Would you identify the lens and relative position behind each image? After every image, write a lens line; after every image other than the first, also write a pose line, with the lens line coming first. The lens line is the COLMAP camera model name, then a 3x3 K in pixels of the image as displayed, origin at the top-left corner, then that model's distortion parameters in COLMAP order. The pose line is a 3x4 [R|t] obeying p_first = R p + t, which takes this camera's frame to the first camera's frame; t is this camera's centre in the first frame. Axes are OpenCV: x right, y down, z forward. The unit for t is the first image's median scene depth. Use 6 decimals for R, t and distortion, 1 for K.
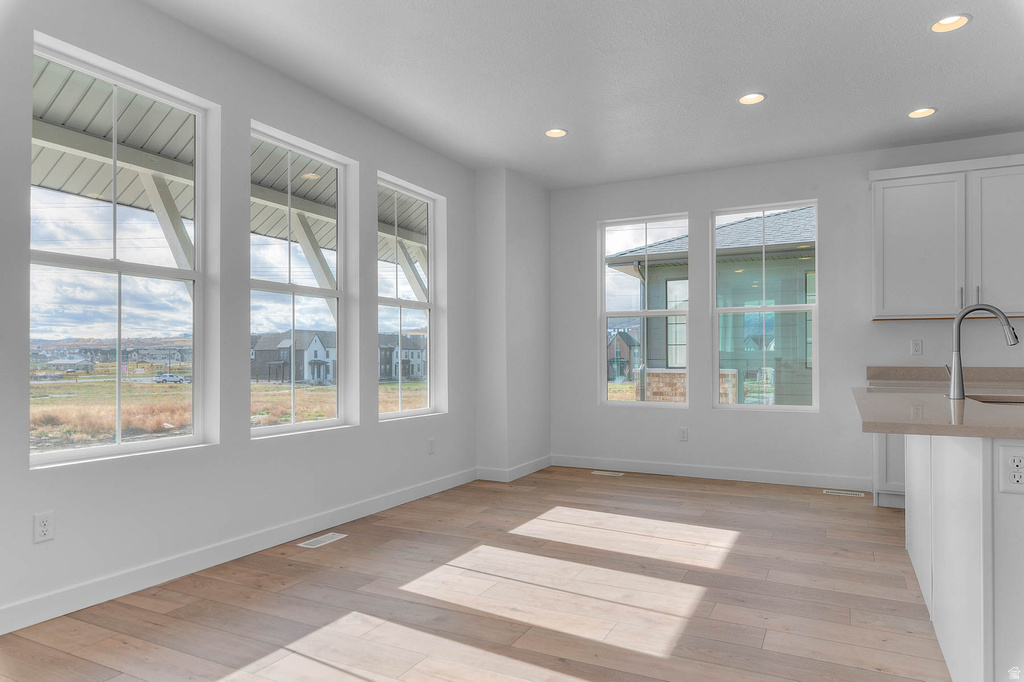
lens RADIAL K [[625.1, 0, 536.7], [0, 625.1, 354.6], [0, 0, 1]] dist [0.000672, 0.000665]
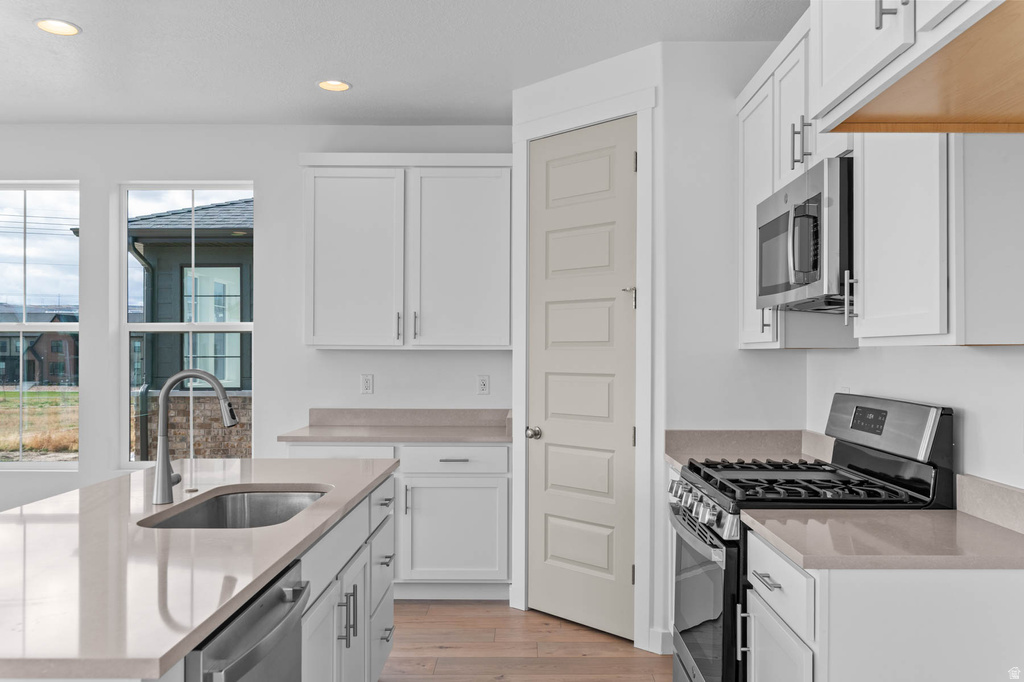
lens RADIAL K [[818.2, 0, 512.0], [0, 818.2, 341.0], [0, 0, 1]] dist [0.000792, 0.000613]
pose [[0.899828, 0.007672, 0.436177, 0.467150], [-0.002464, 0.999919, -0.012505, -0.075608], [-0.436237, 0.010177, 0.899774, 0.000297]]
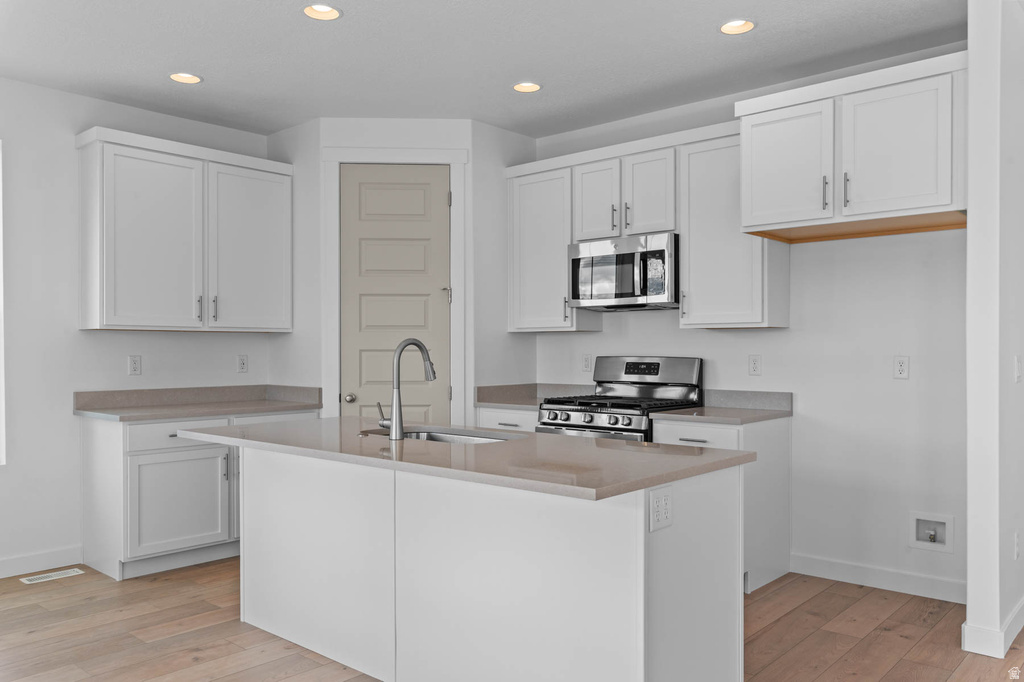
lens RADIAL K [[784.7, 0, 515.9], [0, 784.7, 351.4], [0, 0, 1]] dist [-0.002204, 0.001572]
pose [[0.275255, -0.005193, 0.961357, -0.302097], [-0.000685, 0.999984, 0.005598, -0.049165], [-0.961371, -0.002200, 0.275247, 0.382258]]
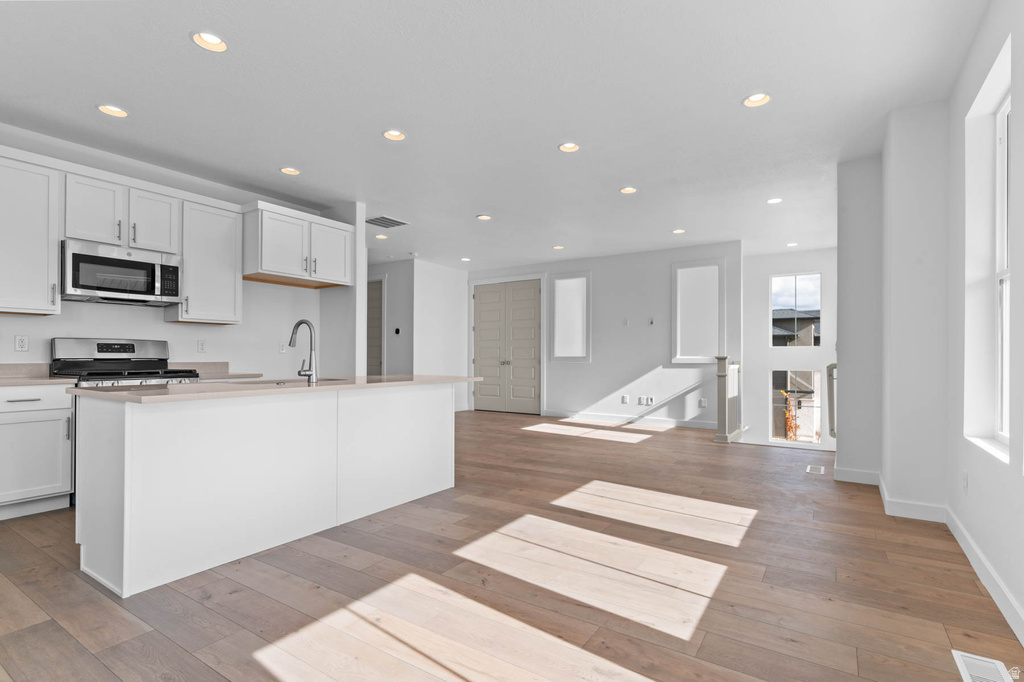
lens RADIAL K [[510.0, 0, 512.0], [0, 510.0, 341.0], [0, 0, 1]] dist [-0.001784, -0.000434]
pose [[-0.989505, 0.001267, 0.144496, 0.018117], [-0.003108, 0.999544, -0.030048, 0.006208], [-0.144468, -0.030182, -0.989049, 1.613861]]
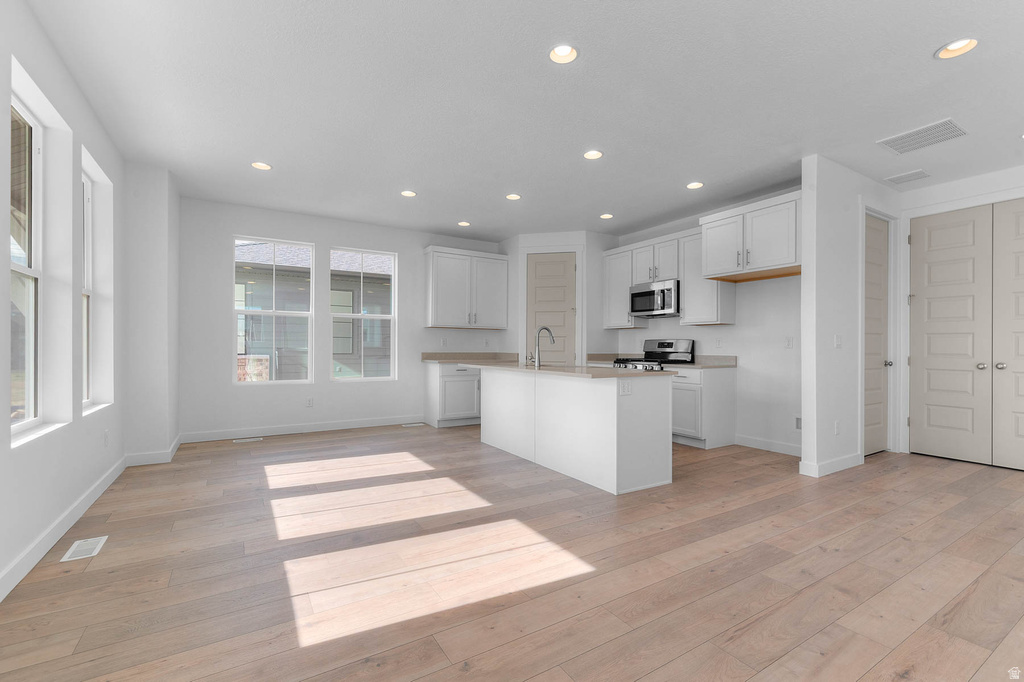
lens RADIAL K [[438.8, 0, 512.0], [0, 438.8, 341.0], [0, 0, 1]] dist [0.002446, 0.000431]
pose [[0.548635, 0.012793, 0.835964, -0.572065], [-0.007644, 0.999918, -0.010286, -0.004546], [-0.836027, -0.000747, 0.548687, 0.131746]]
